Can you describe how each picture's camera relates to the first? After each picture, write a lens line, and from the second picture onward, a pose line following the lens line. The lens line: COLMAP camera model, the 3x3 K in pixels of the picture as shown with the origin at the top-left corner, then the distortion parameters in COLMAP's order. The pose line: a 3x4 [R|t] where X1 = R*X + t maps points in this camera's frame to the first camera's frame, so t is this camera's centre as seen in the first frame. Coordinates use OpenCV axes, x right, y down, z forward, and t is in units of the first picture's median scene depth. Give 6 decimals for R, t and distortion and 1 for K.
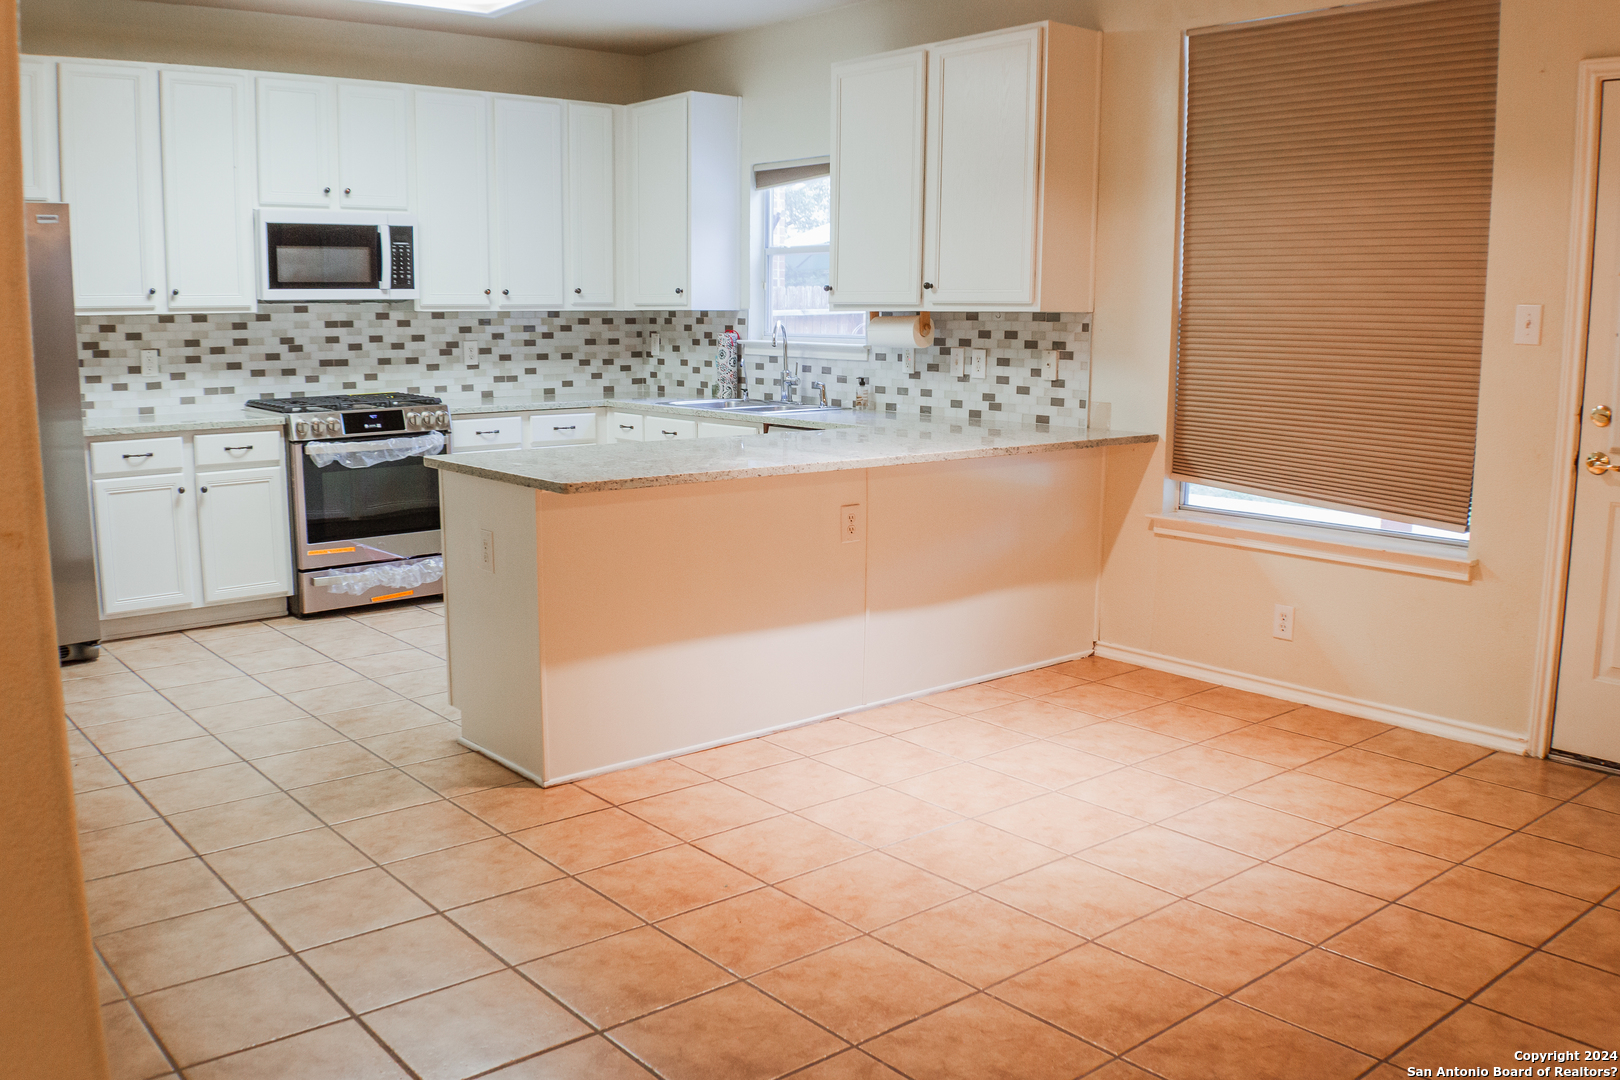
lens RADIAL K [[1336.0, 0, 774.5], [0, 1336.0, 529.3], [0, 0, 1]] dist [-0.086865, -0.028681]
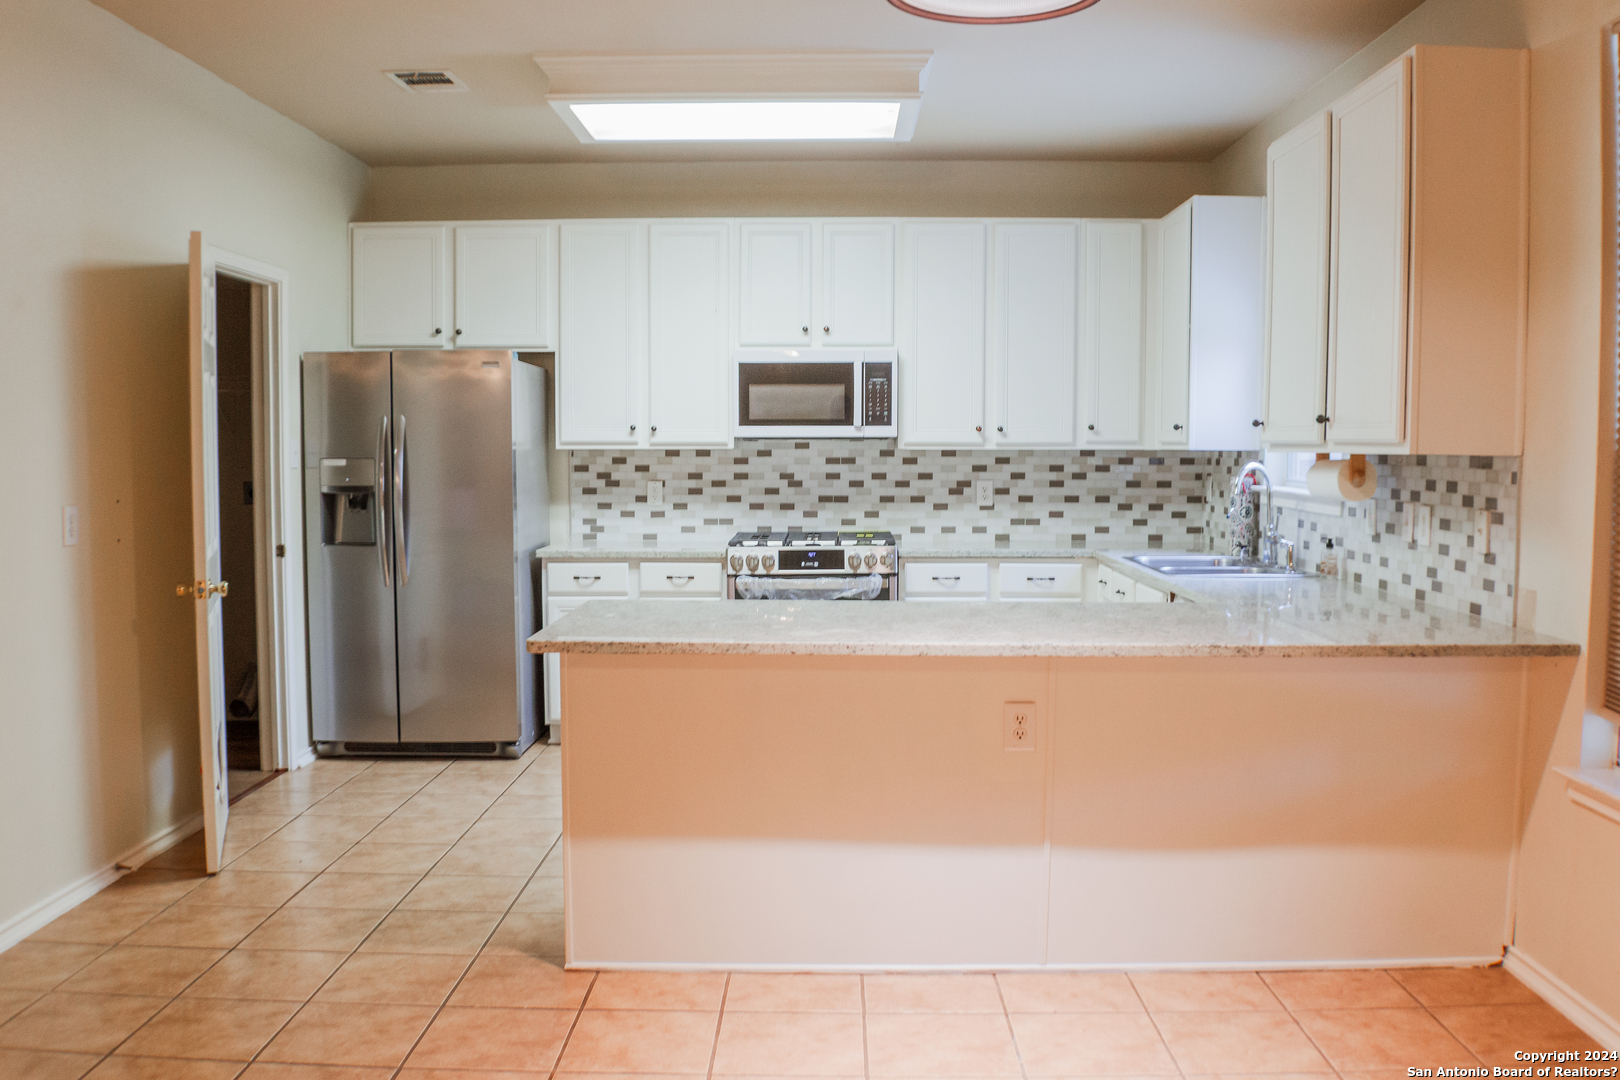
lens RADIAL K [[1336.0, 0, 840.5], [0, 1336.0, 530.7], [0, 0, 1]] dist [-0.086865, -0.028681]
pose [[0.780759, 0.039971, -0.623552, 0.359279], [-0.101535, 0.992804, -0.063492, -0.045465], [0.616527, 0.112884, 0.779199, 0.257026]]
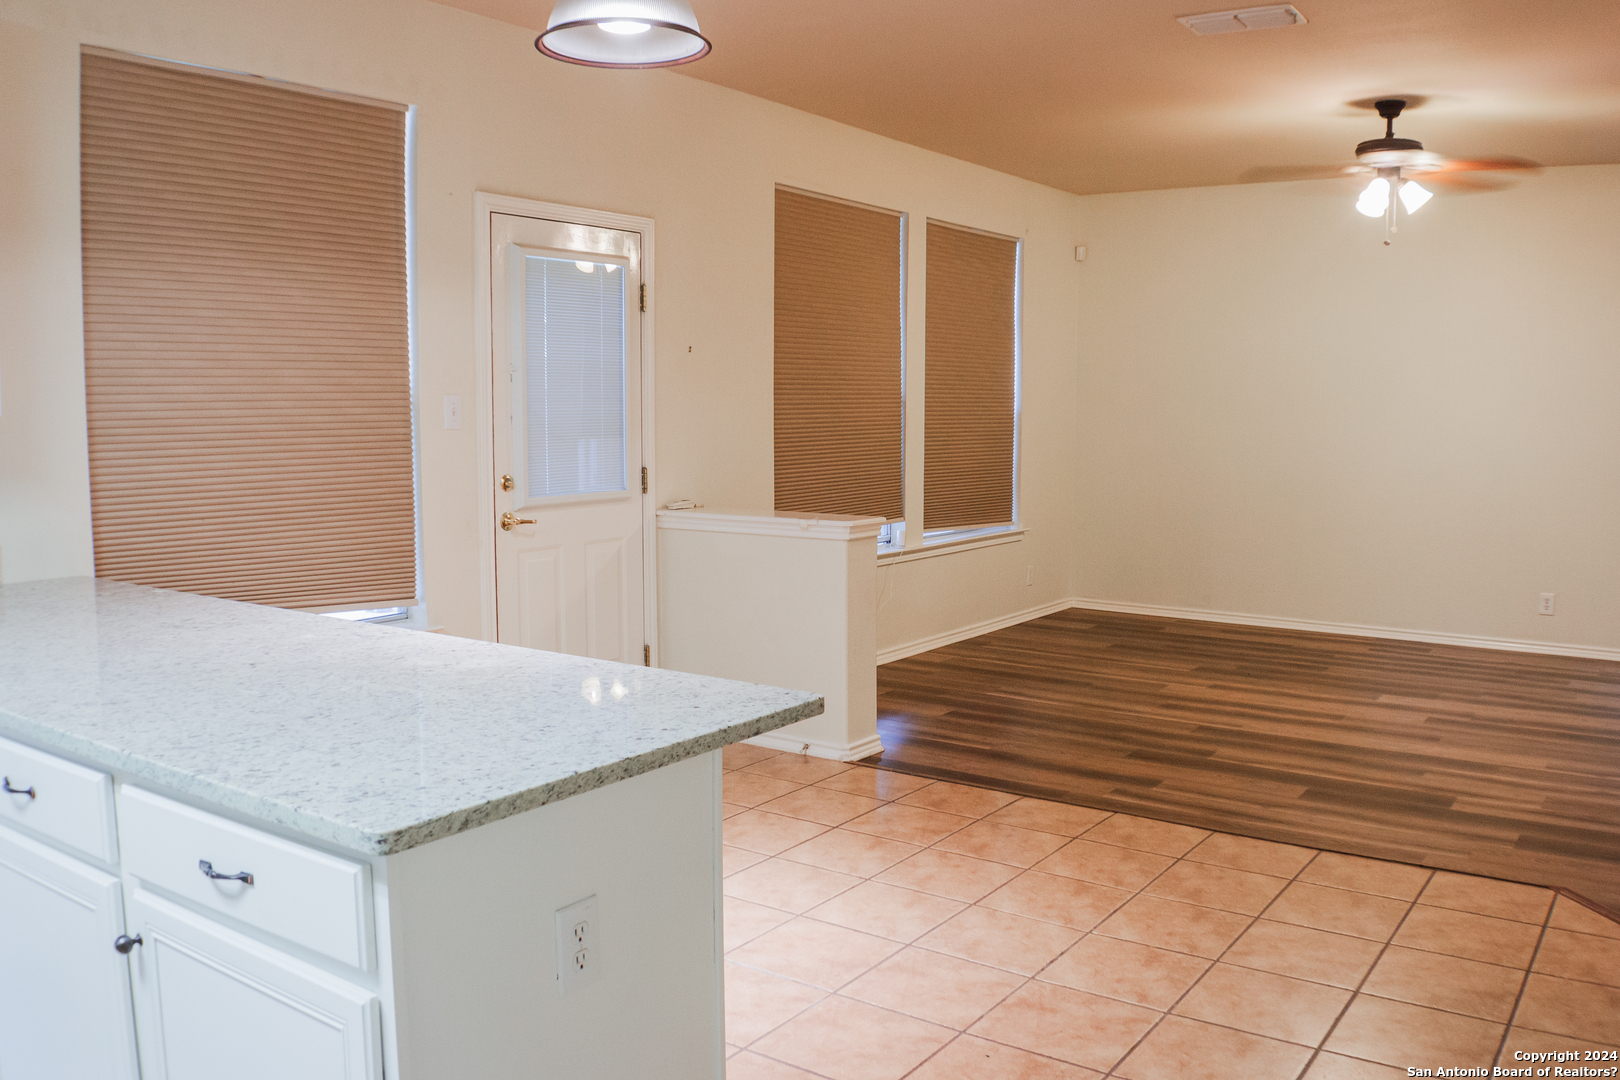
lens RADIAL K [[1336.0, 0, 813.0], [0, 1336.0, 531.6], [0, 0, 1]] dist [-0.086865, -0.028681]
pose [[-0.254106, -0.099303, 0.962065, -0.464425], [0.153562, 0.977955, 0.141503, -0.123162], [-0.954908, 0.183693, -0.233255, 0.703406]]
